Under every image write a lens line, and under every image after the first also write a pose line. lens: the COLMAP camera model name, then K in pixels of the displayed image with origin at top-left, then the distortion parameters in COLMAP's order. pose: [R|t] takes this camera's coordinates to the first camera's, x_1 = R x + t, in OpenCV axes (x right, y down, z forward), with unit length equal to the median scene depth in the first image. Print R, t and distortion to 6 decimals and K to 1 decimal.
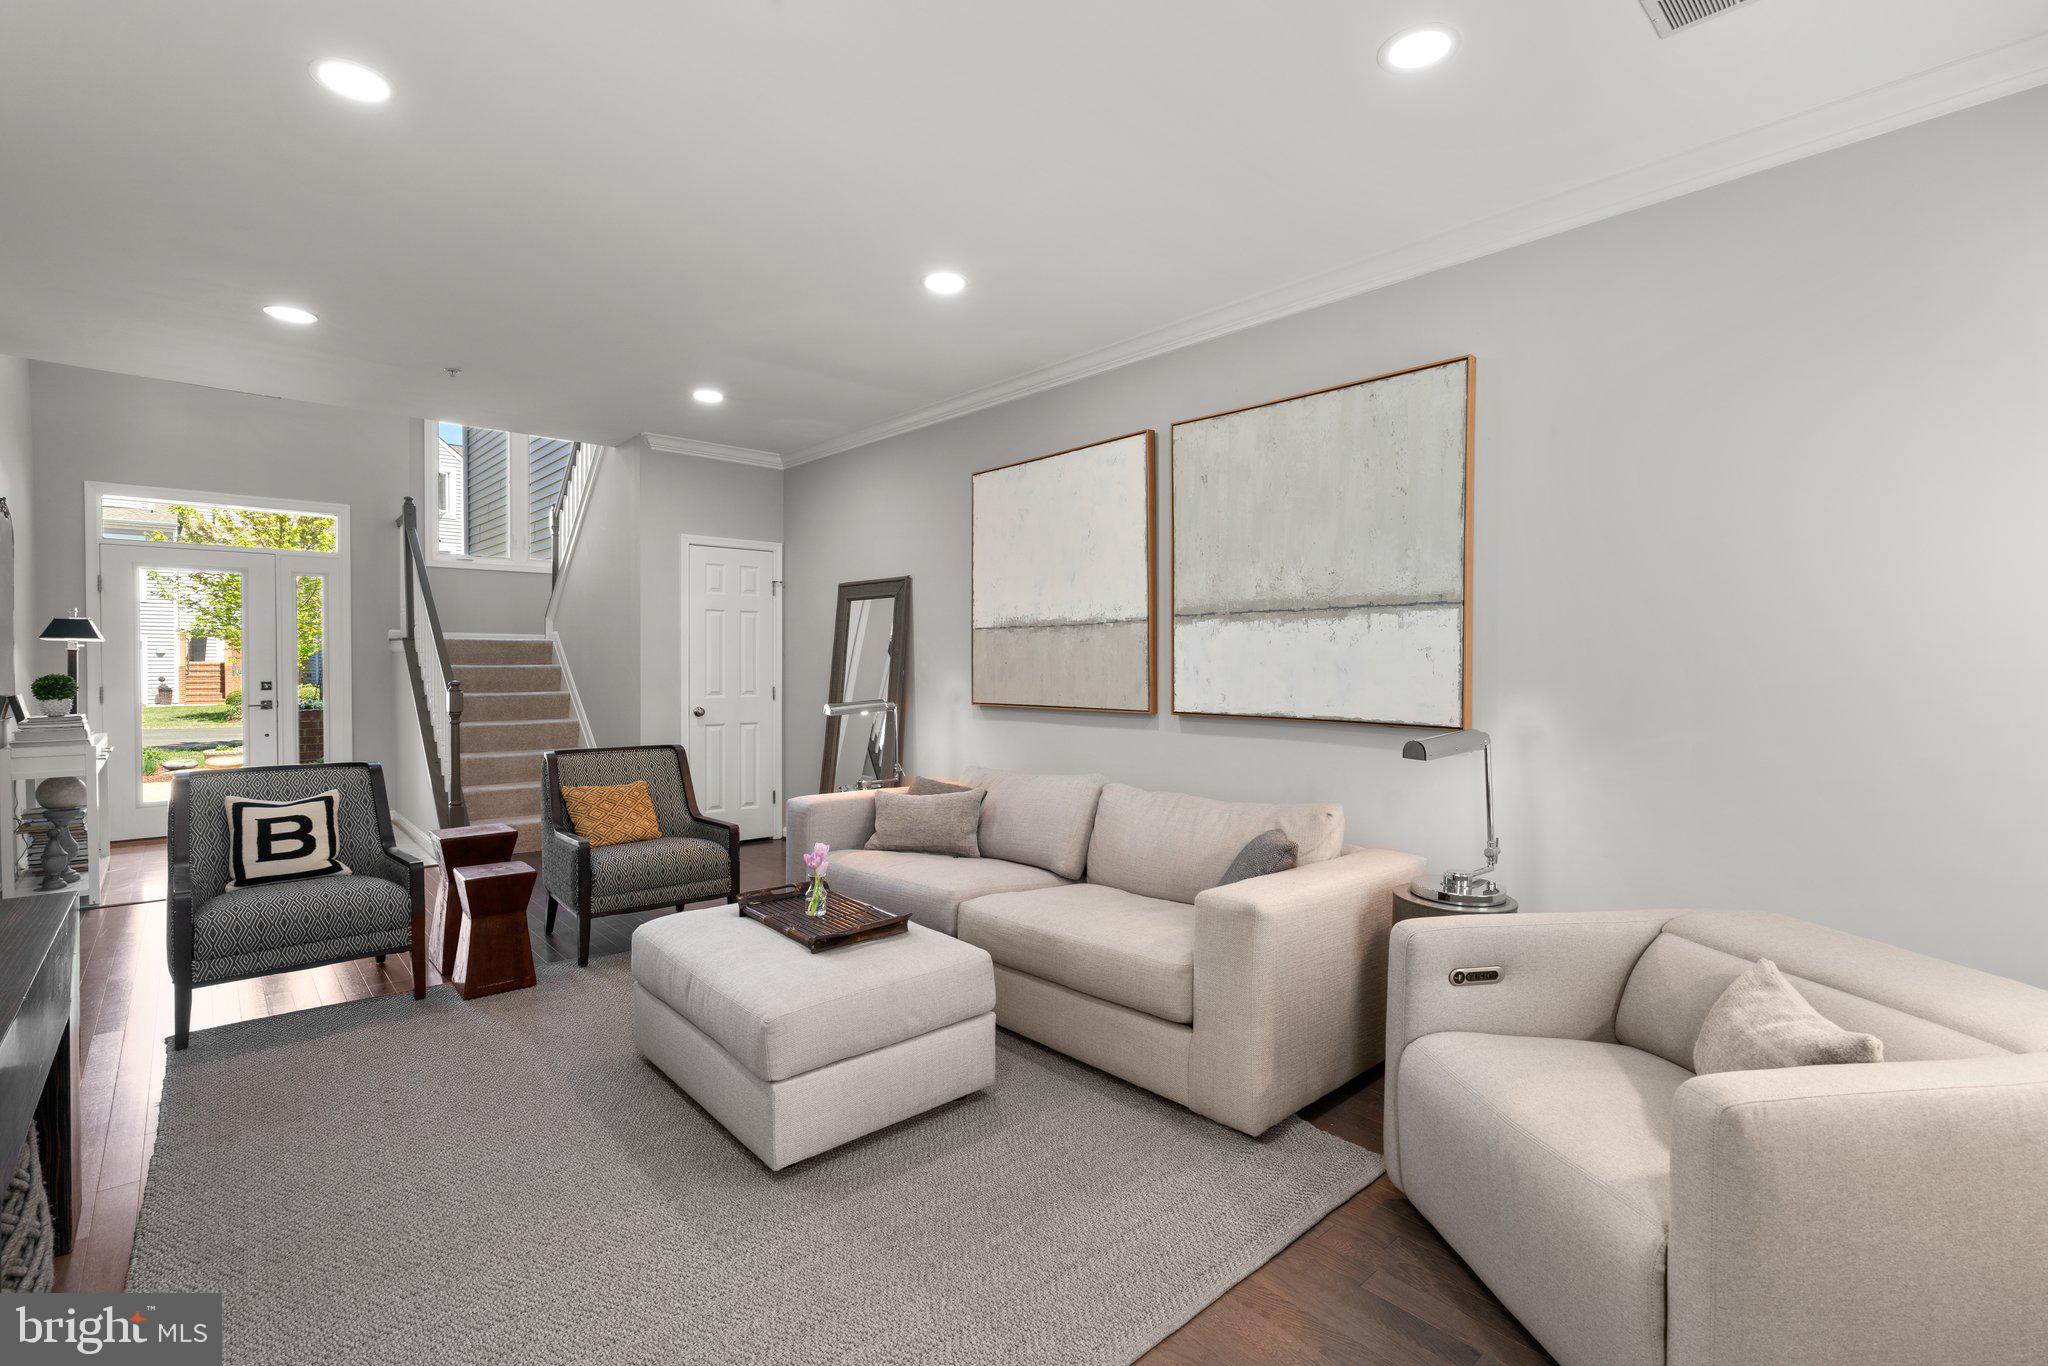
lens RADIAL K [[928.7, 0, 1015.4], [0, 928.7, 670.2], [0, 0, 1]] dist [-0.001467, 0.000291]
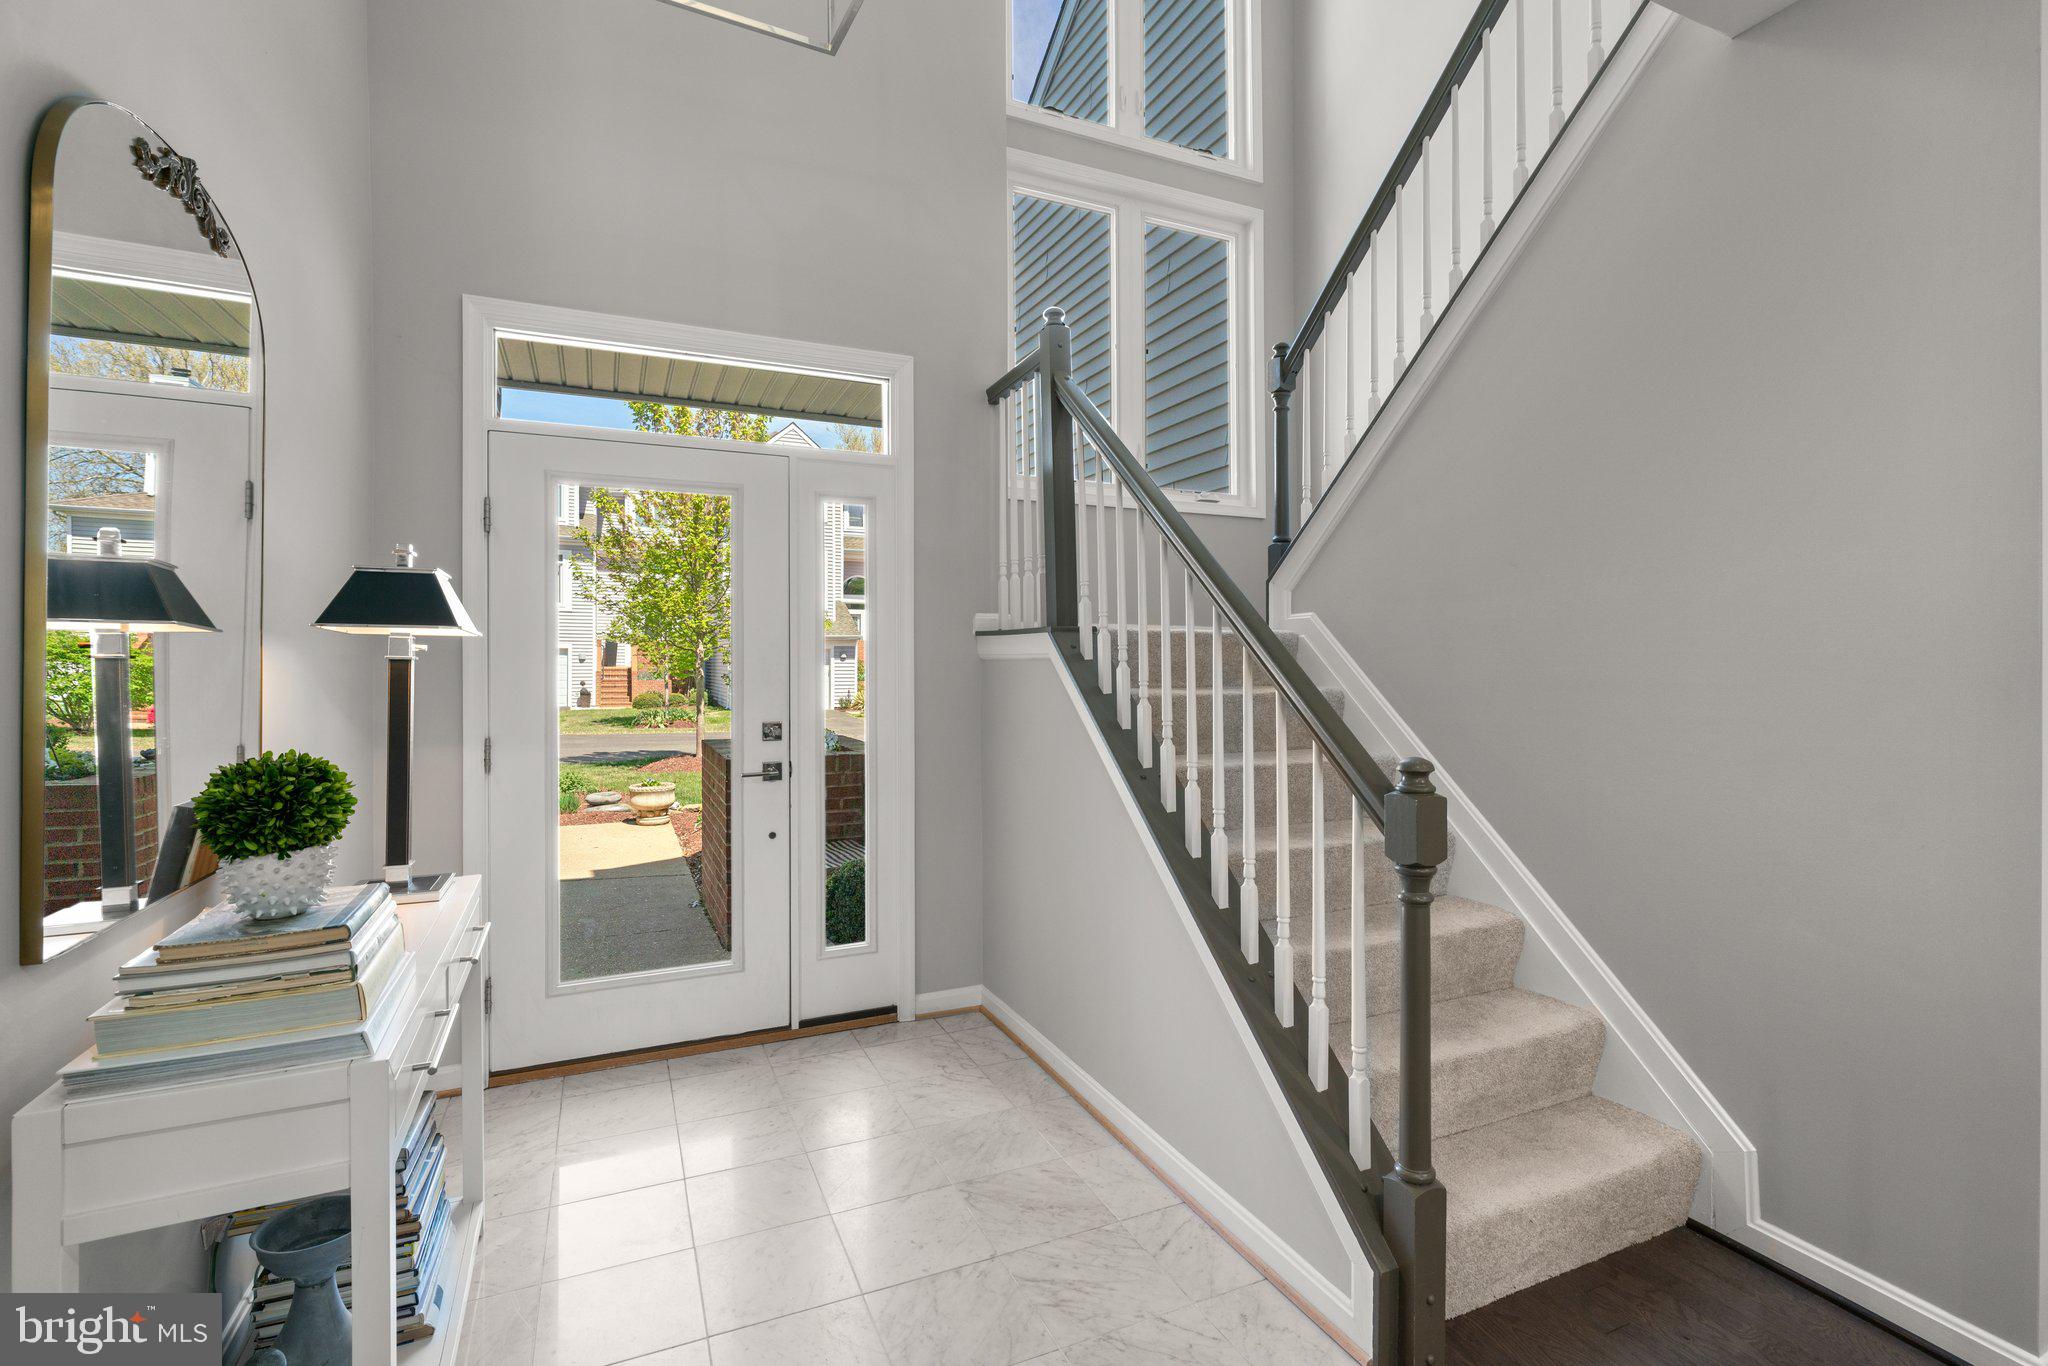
lens RADIAL K [[918.7, 0, 1025.0], [0, 918.7, 650.7], [0, 0, 1]] dist [-0.000186, -0.000047]
pose [[0.957113, -0.006534, -0.289642, -0.593685], [-0.000246, 0.999727, -0.023366, -0.014941], [0.289716, 0.022435, 0.956850, 0.636285]]
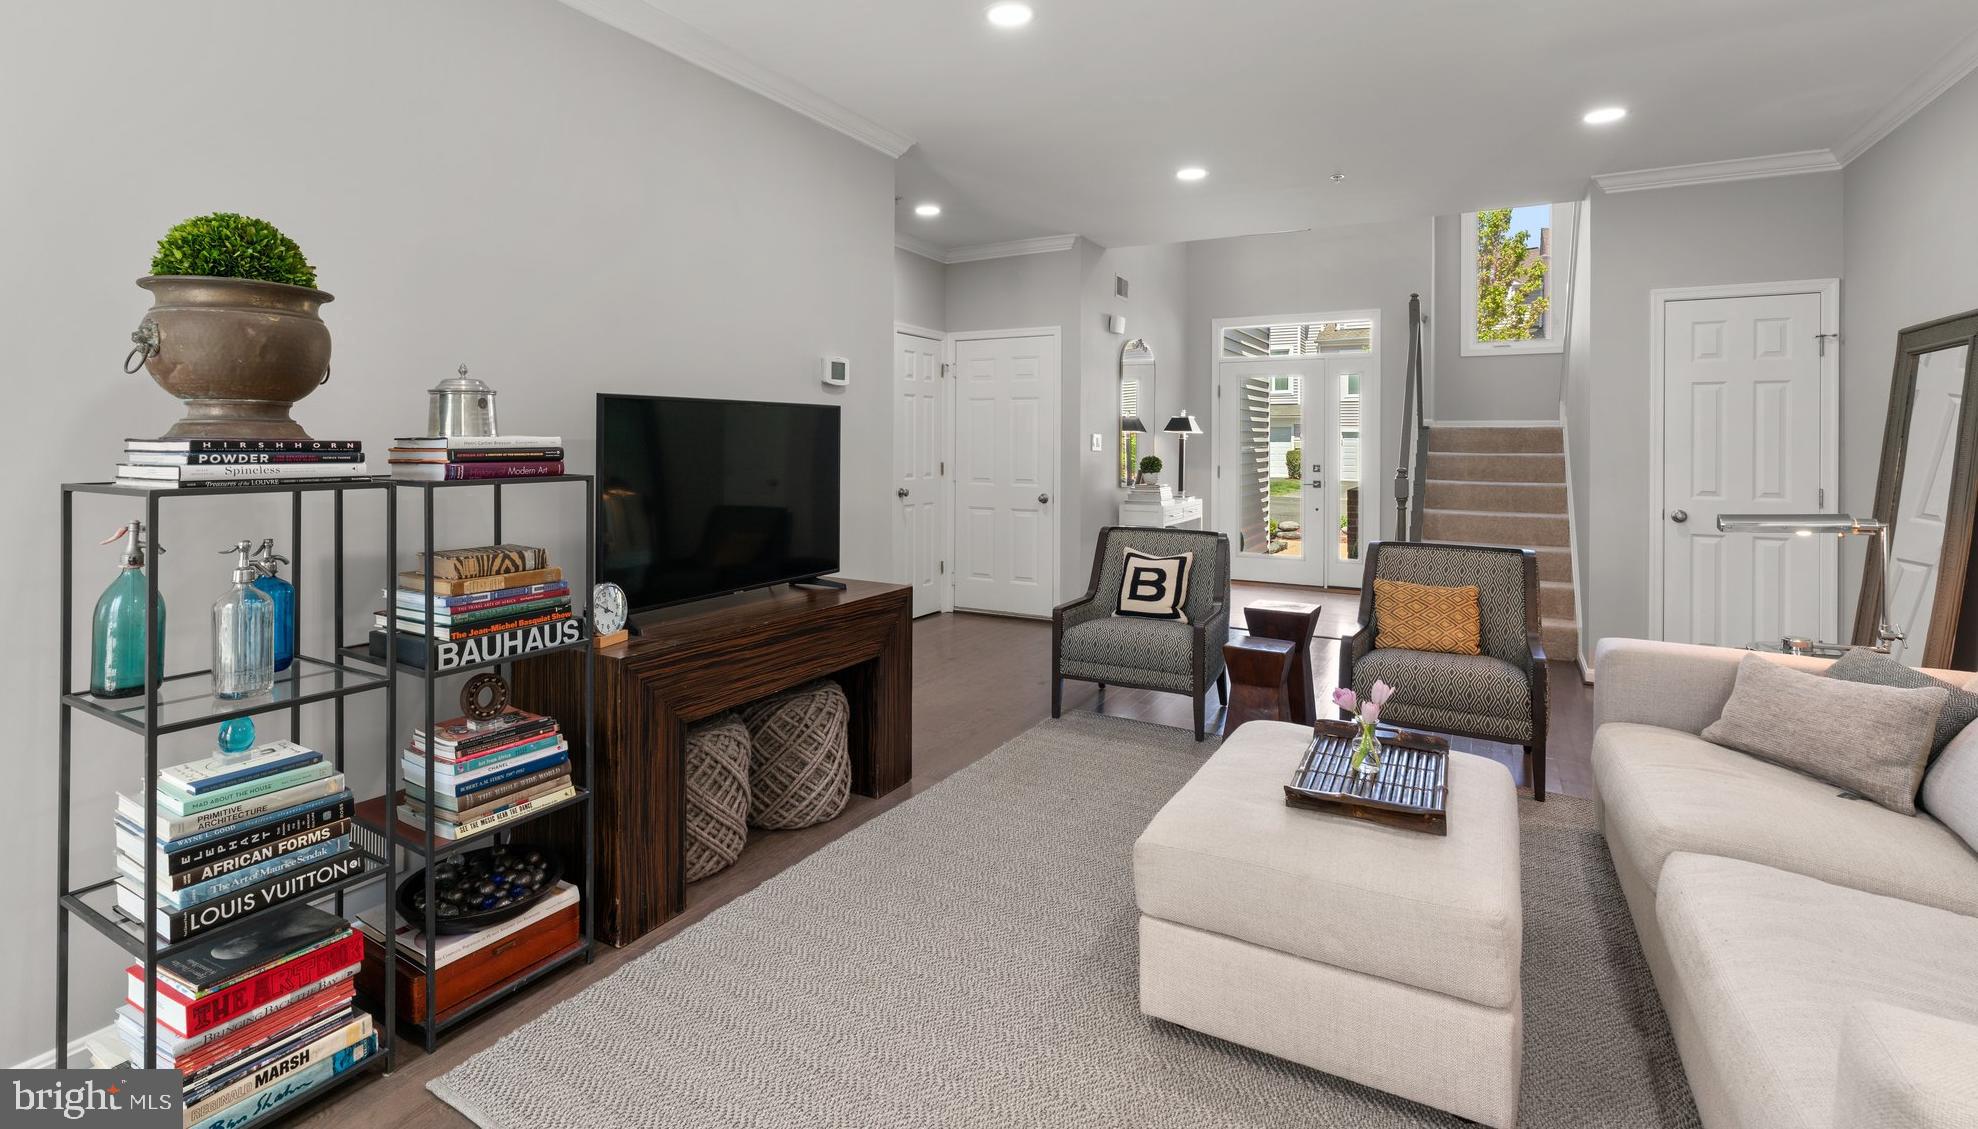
lens RADIAL K [[929.2, 0, 981.1], [0, 929.2, 436.2], [0, 0, 1]] dist [0.013014, 0.000107]
pose [[0.332059, -0.006561, -0.943236, 0.206224], [-0.015843, 0.999796, -0.012532, -0.002968], [0.943126, 0.019105, 0.331887, 0.202492]]
